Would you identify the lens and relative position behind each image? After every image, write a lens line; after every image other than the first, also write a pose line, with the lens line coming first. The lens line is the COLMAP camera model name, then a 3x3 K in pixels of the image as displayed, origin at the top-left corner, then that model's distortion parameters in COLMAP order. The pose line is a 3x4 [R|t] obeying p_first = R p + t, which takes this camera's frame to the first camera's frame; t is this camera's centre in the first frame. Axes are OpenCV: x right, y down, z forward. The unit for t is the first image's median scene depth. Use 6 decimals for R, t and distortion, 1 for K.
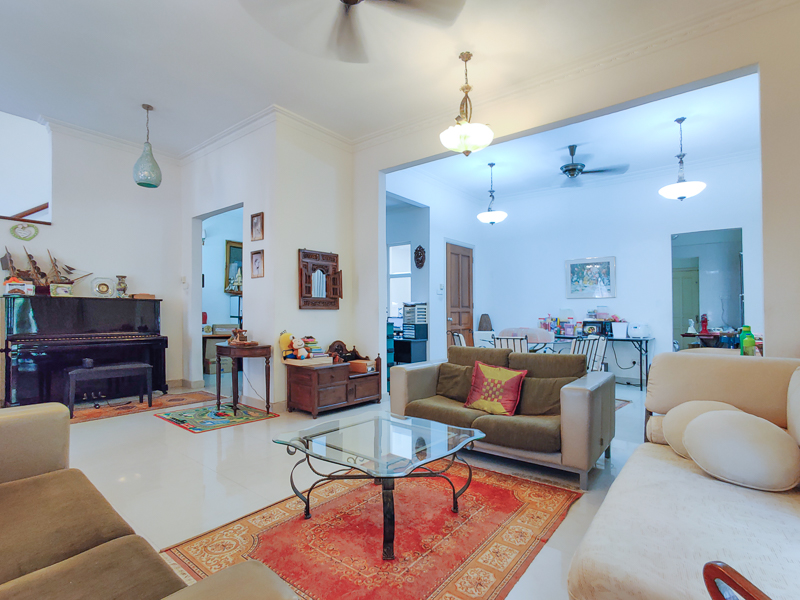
lens RADIAL K [[412.2, 0, 399.9], [0, 412.2, 302.5], [0, 0, 1]] dist [-0.023856, 0.011877]
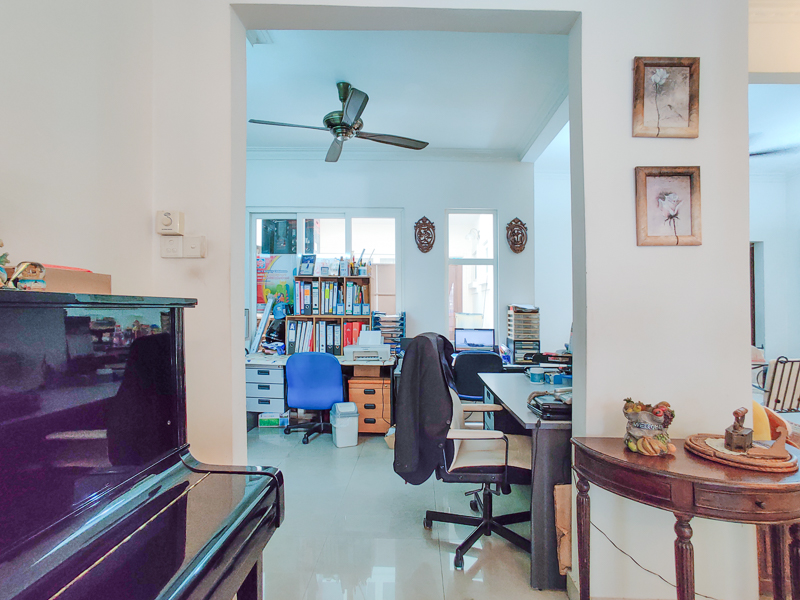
lens RADIAL K [[412.2, 0, 398.0], [0, 412.2, 301.2], [0, 0, 1]] dist [-0.023856, 0.011877]
pose [[0.763952, 0.007048, 0.645234, -0.642005], [-0.017576, 0.999797, 0.009889, -0.012387], [-0.645033, -0.018896, 0.763921, 0.770711]]
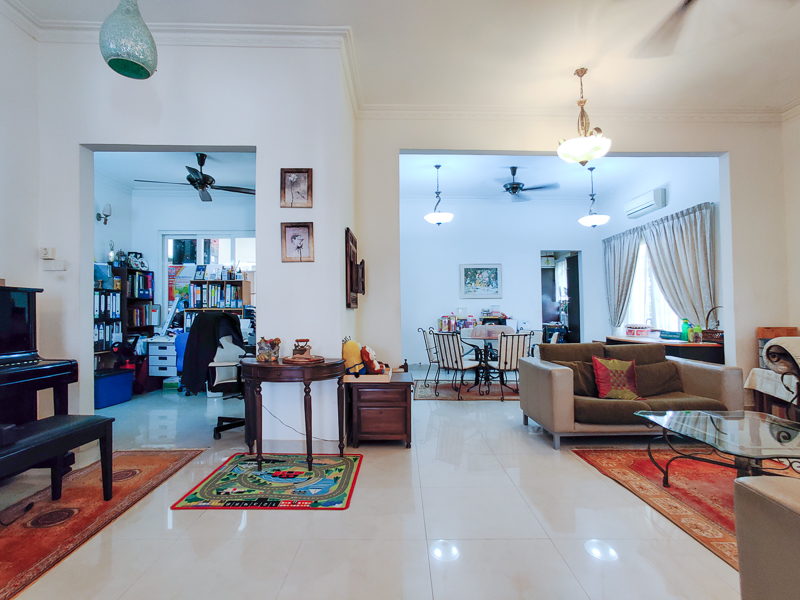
lens RADIAL K [[412.2, 0, 402.6], [0, 412.2, 300.5], [0, 0, 1]] dist [-0.023856, 0.011877]
pose [[0.757933, 0.010258, 0.652252, -0.573928], [-0.008854, 0.999946, -0.005438, 0.004400], [-0.652272, -0.001654, 0.757983, 0.321722]]
